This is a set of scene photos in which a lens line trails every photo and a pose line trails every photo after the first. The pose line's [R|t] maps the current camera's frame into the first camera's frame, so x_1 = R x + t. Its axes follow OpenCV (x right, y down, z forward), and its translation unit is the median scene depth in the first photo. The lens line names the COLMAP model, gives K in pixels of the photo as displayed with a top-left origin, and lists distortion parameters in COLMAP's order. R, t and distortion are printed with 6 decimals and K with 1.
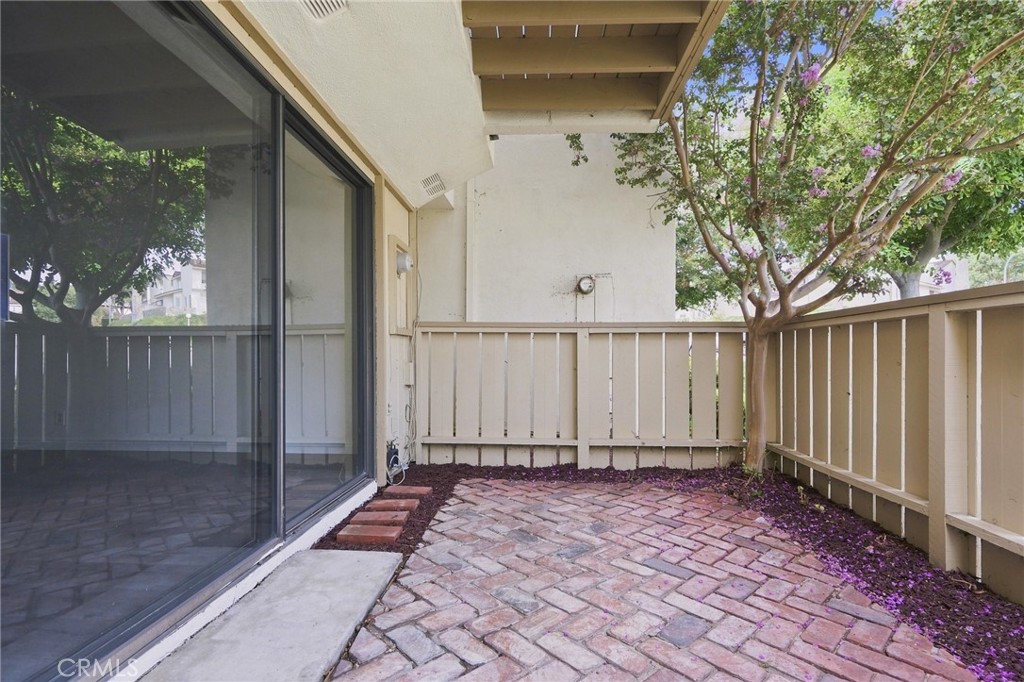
lens RADIAL K [[478.8, 0, 519.3], [0, 478.8, 347.6], [0, 0, 1]] dist [0.008527, -0.003554]
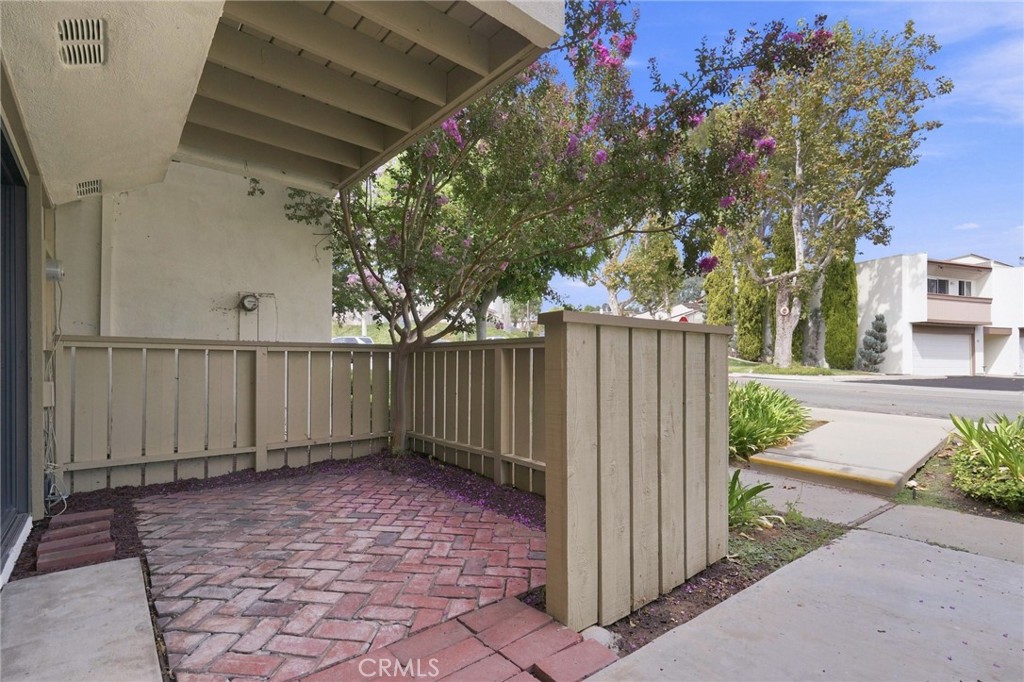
lens RADIAL K [[478.8, 0, 508.6], [0, 478.8, 351.1], [0, 0, 1]] dist [0.008527, -0.003554]
pose [[0.730149, 0.014909, 0.683125, -0.259060], [-0.011704, 0.999888, -0.009313, -0.031801], [-0.683188, -0.001195, 0.730242, -0.266970]]
